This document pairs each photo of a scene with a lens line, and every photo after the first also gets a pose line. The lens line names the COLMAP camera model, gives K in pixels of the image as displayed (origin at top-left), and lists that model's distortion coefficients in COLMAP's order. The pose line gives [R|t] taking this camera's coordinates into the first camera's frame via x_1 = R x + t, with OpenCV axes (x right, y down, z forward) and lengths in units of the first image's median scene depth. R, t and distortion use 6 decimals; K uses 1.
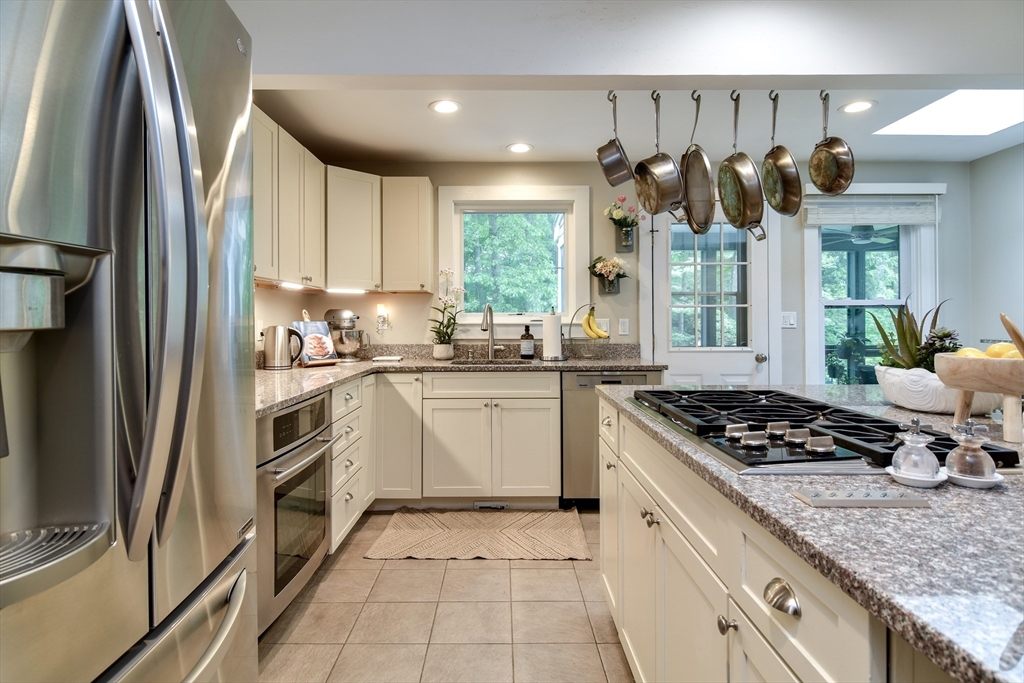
lens RADIAL K [[562.8, 0, 507.1], [0, 562.8, 320.5], [0, 0, 1]] dist [0.001916, -0.009022]
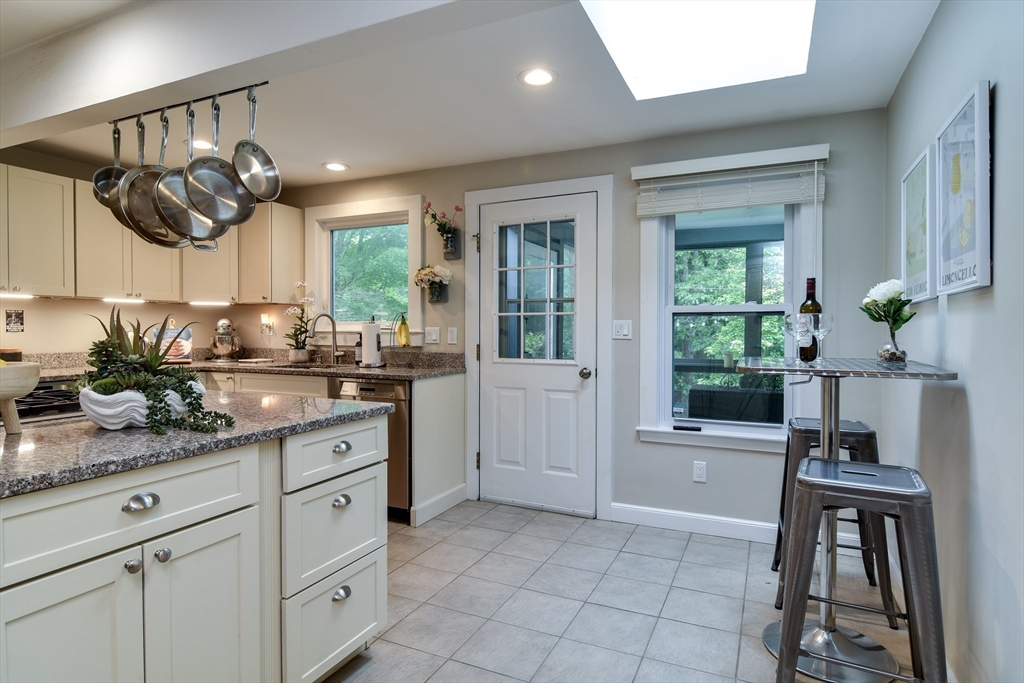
lens RADIAL K [[552.0, 0, 500.8], [0, 552.0, 333.5], [0, 0, 1]] dist [0.011830, -0.003447]
pose [[0.905918, 0.009857, -0.423339, 1.334740], [-0.006100, 0.999929, 0.010229, -0.005479], [0.423410, -0.006684, 0.905913, 0.318174]]
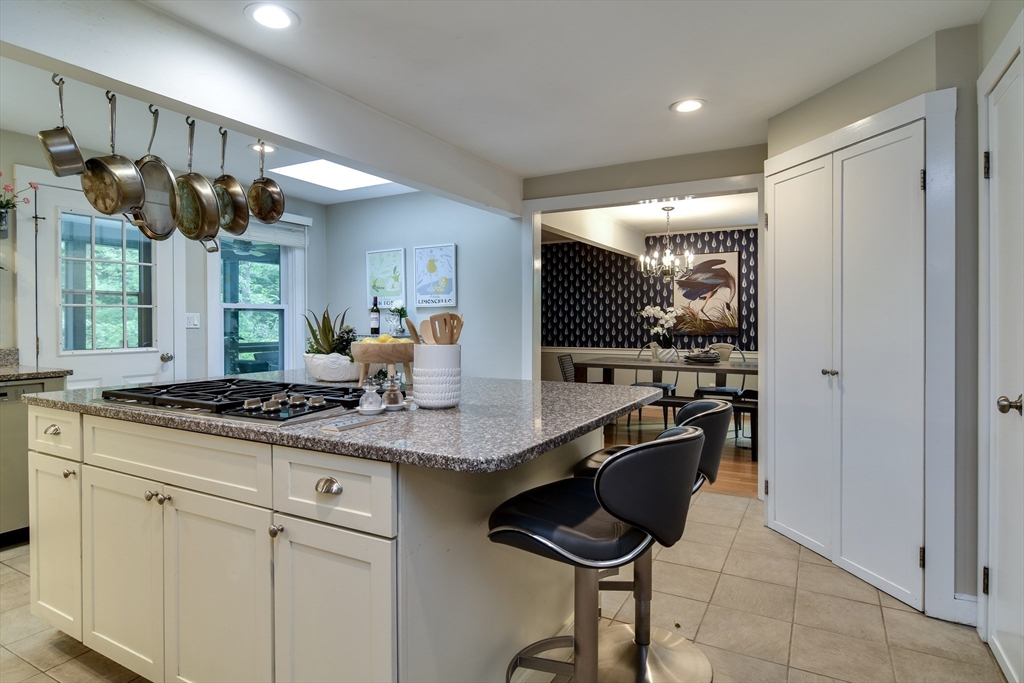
lens RADIAL K [[548.8, 0, 514.0], [0, 548.8, 322.2], [0, 0, 1]] dist [-0.002386, -0.001095]
pose [[0.484864, 0.000230, 0.874590, -0.232907], [-0.001307, 0.999999, 0.000461, 0.001130], [-0.874589, -0.001367, 0.484864, -0.093628]]
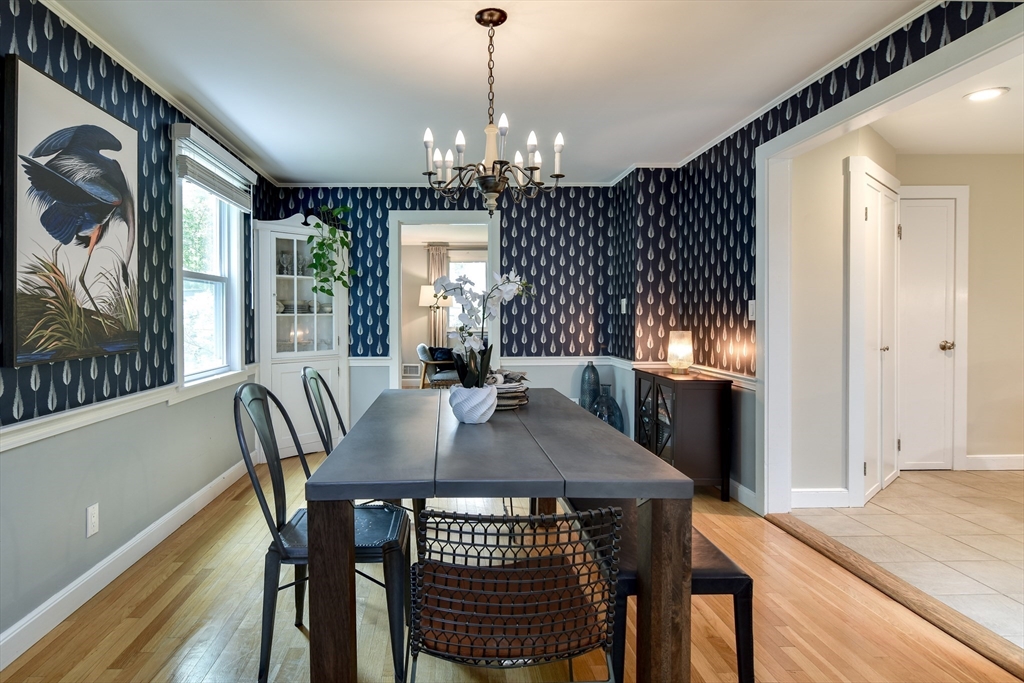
lens RADIAL K [[552.0, 0, 500.8], [0, 552.0, 333.5], [0, 0, 1]] dist [0.011830, -0.003447]
pose [[-0.995652, 0.009450, -0.092675, 2.531956], [0.006542, 0.999478, 0.031637, 0.002935], [0.092926, 0.030893, -0.995194, 1.629814]]
